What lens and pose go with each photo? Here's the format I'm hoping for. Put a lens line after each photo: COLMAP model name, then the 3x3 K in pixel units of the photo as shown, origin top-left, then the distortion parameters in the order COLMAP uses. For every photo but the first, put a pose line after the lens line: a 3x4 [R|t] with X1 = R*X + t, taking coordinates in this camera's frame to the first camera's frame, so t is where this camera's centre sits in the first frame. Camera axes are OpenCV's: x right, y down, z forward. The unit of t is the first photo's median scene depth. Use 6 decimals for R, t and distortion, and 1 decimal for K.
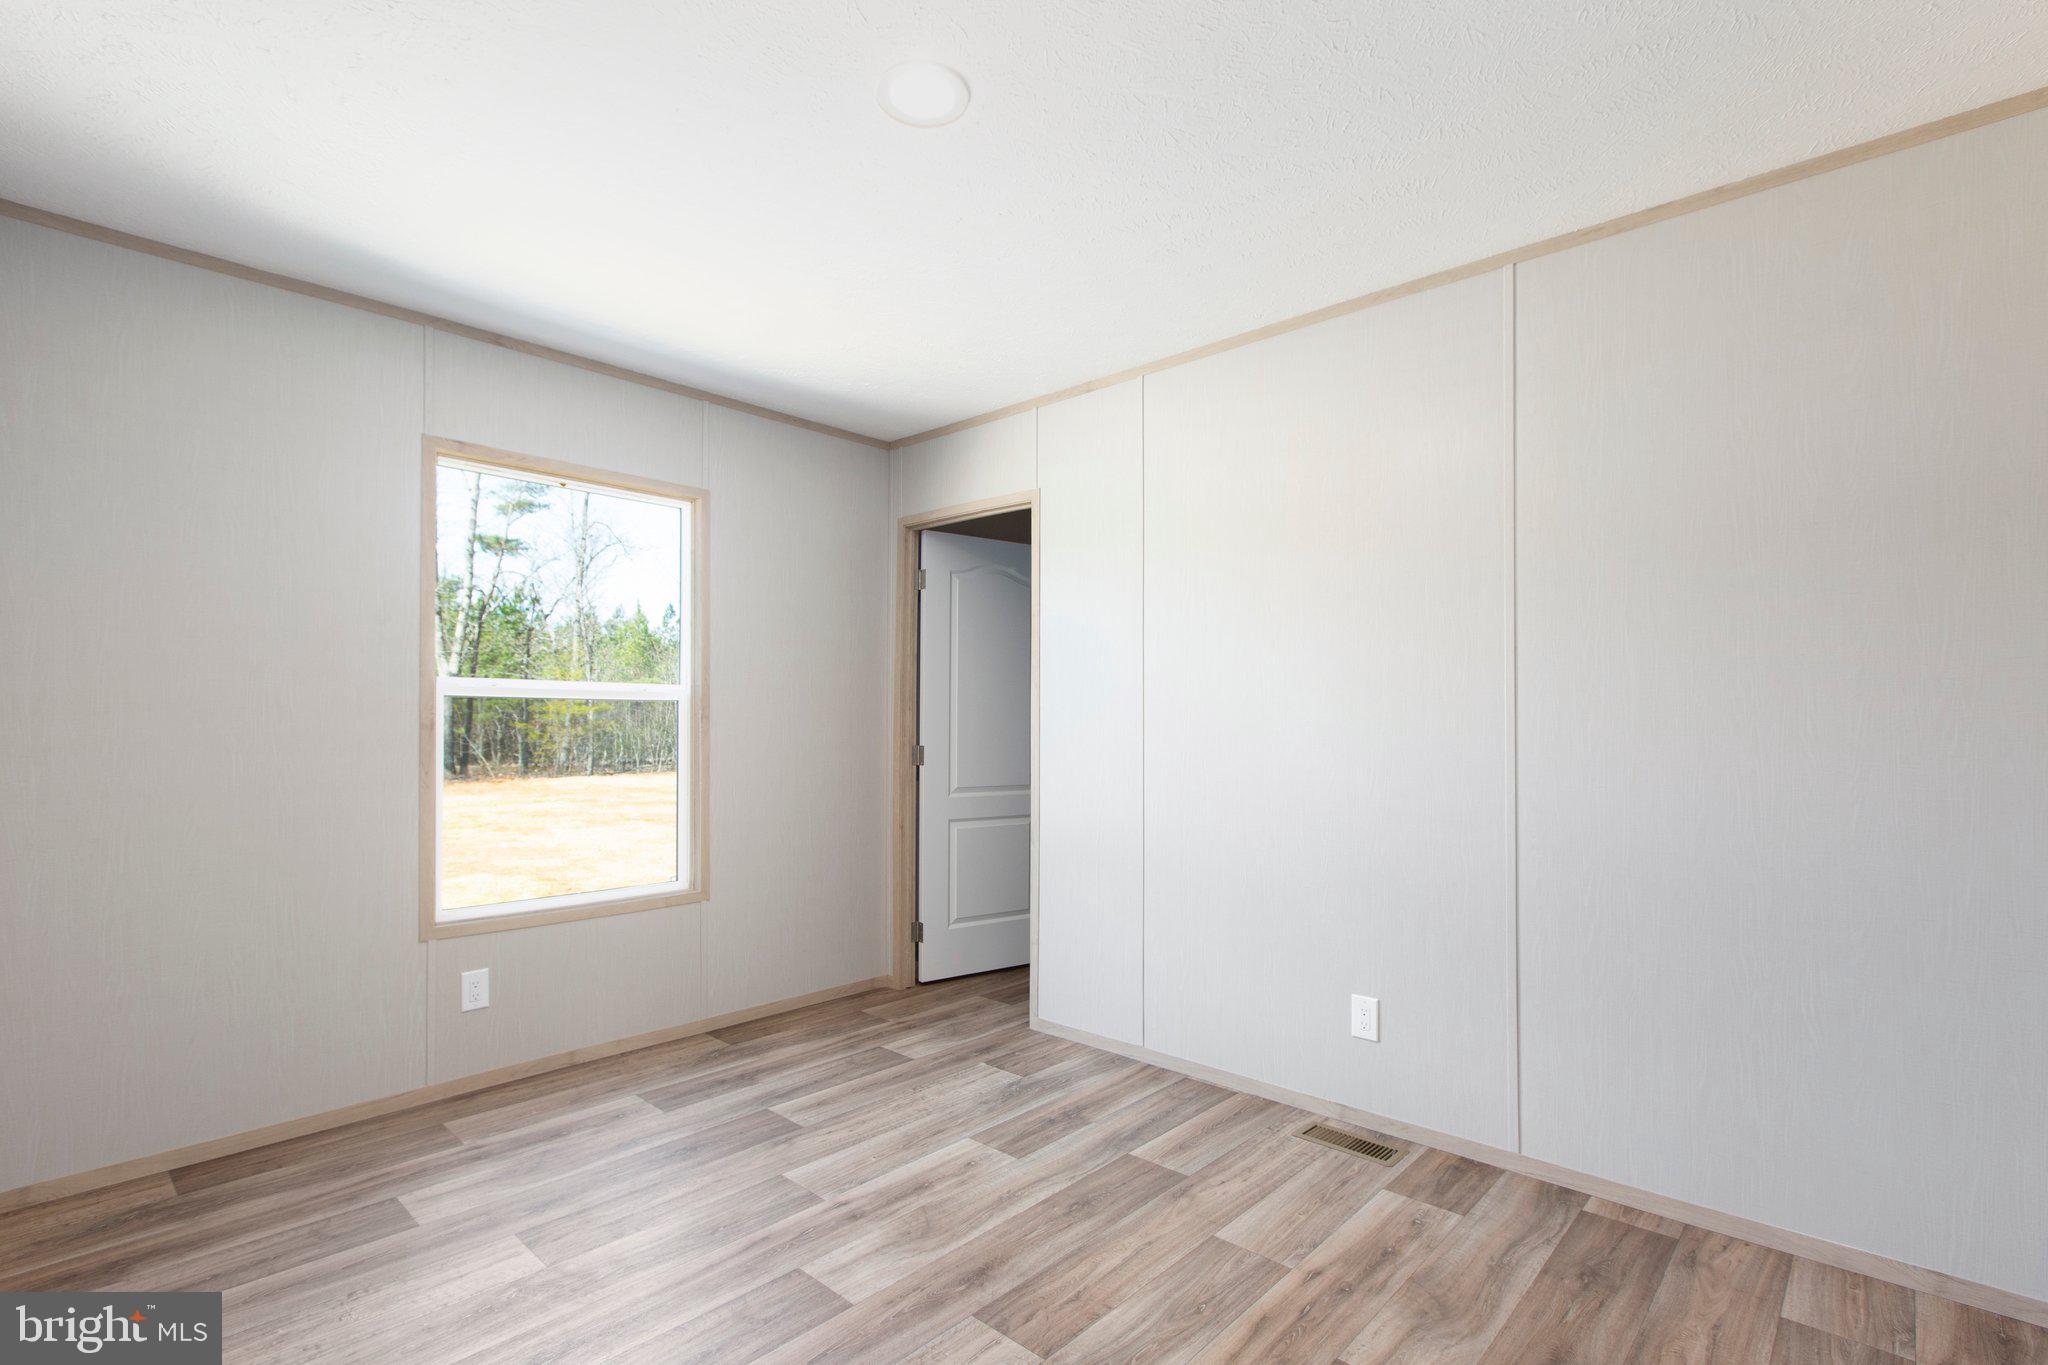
lens RADIAL K [[957.0, 0, 1034.8], [0, 957.0, 705.5], [0, 0, 1]] dist [-0.013930, 0.010050]
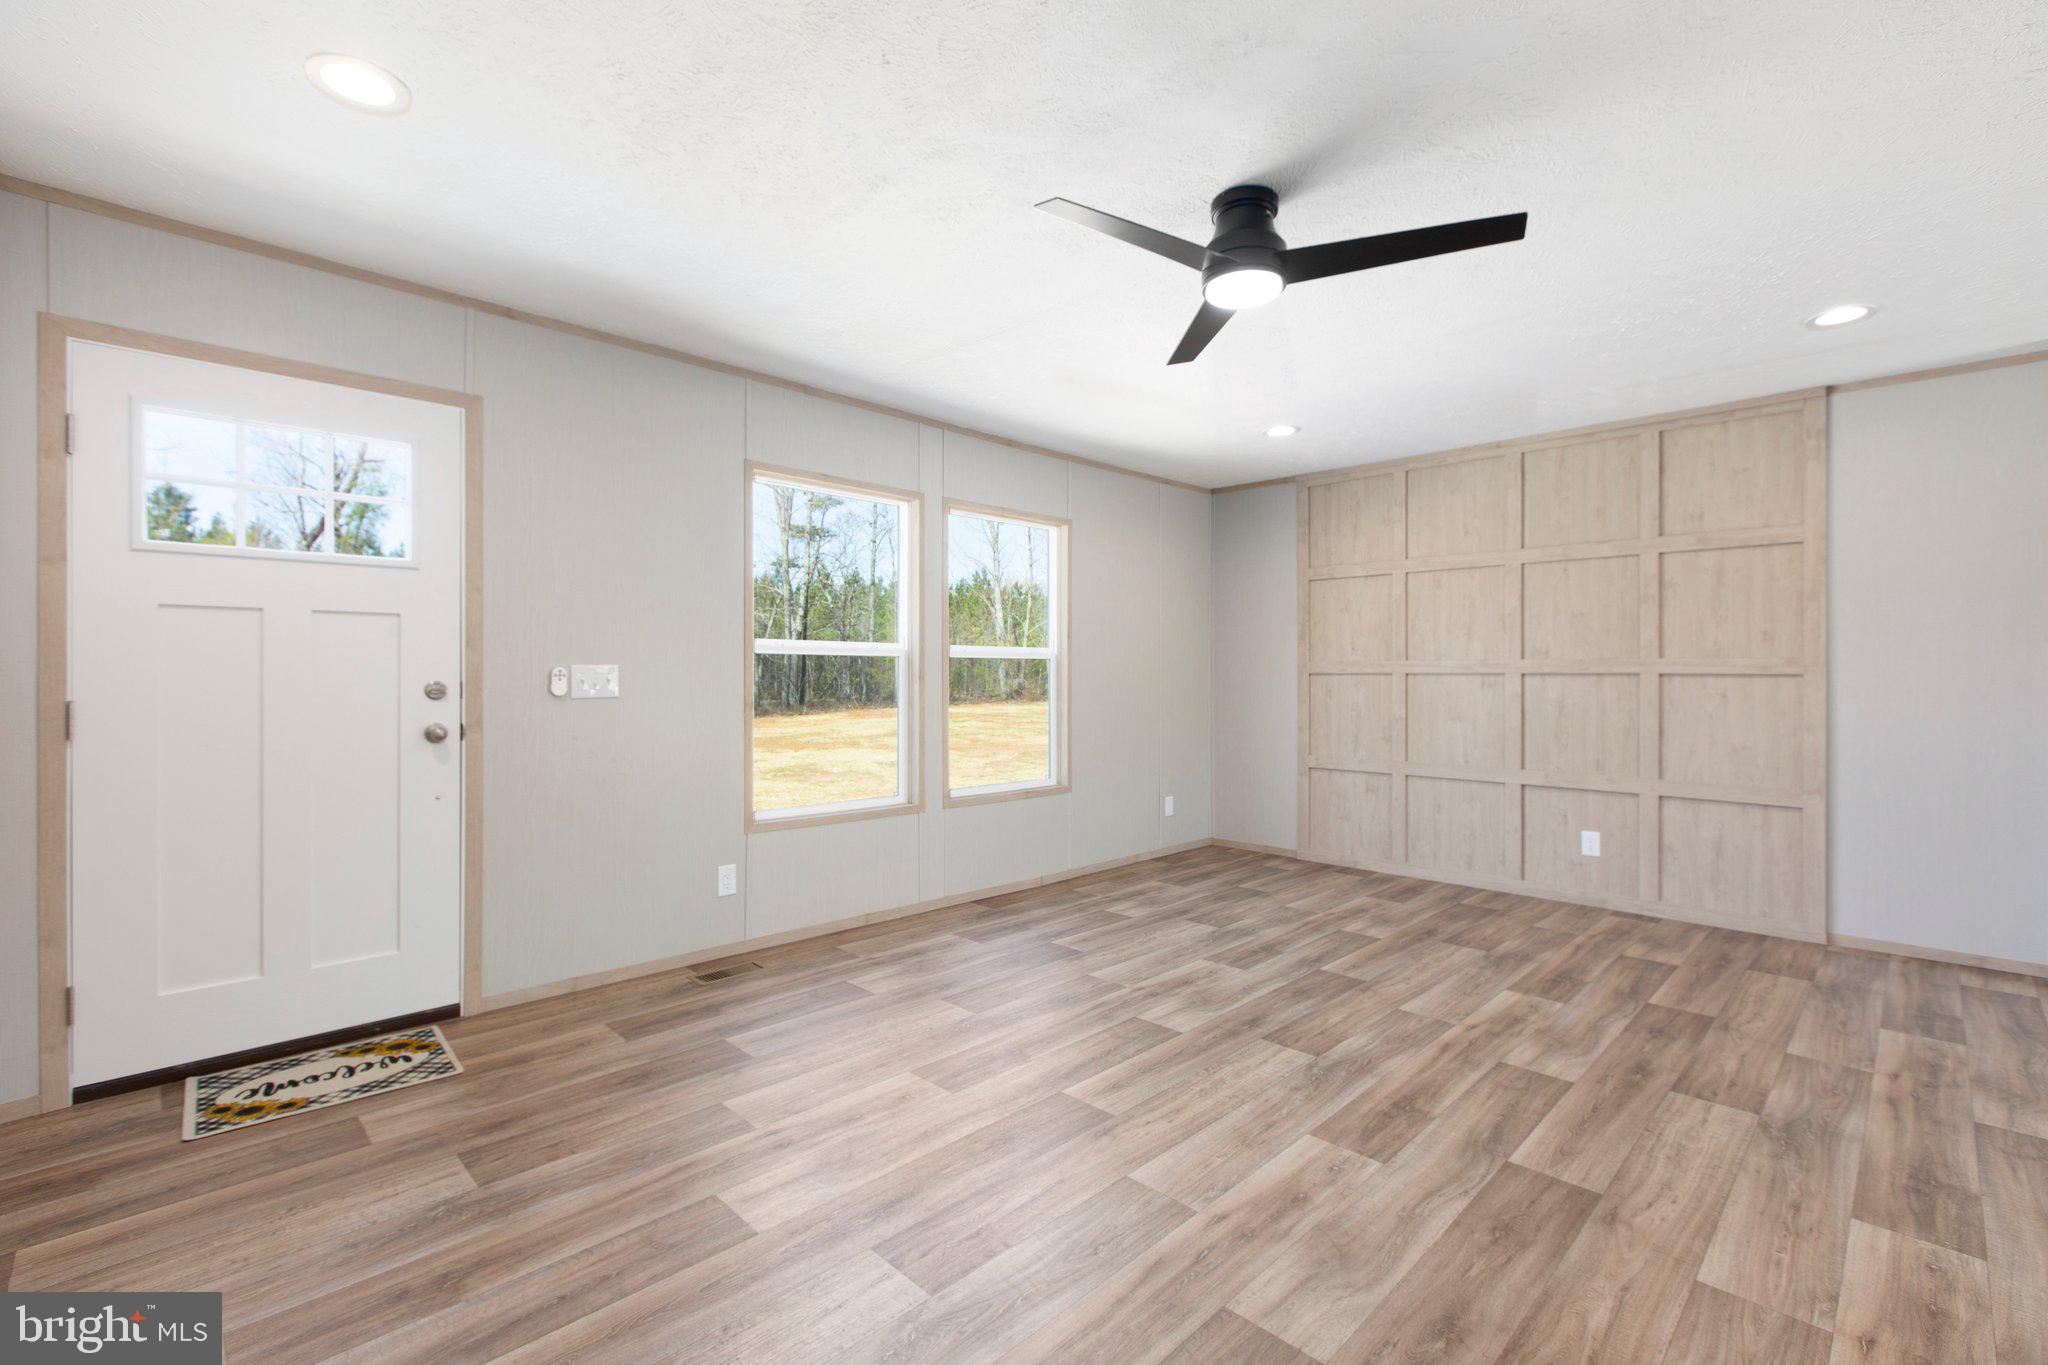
lens RADIAL K [[900.9, 0, 1014.7], [0, 900.9, 681.7], [0, 0, 1]] dist [-0.002583, 0.000381]
pose [[0.998444, -0.000663, -0.055766, -0.315210], [0.001905, 0.999751, 0.022219, 0.002741], [0.055738, -0.022291, 0.998197, -0.418660]]
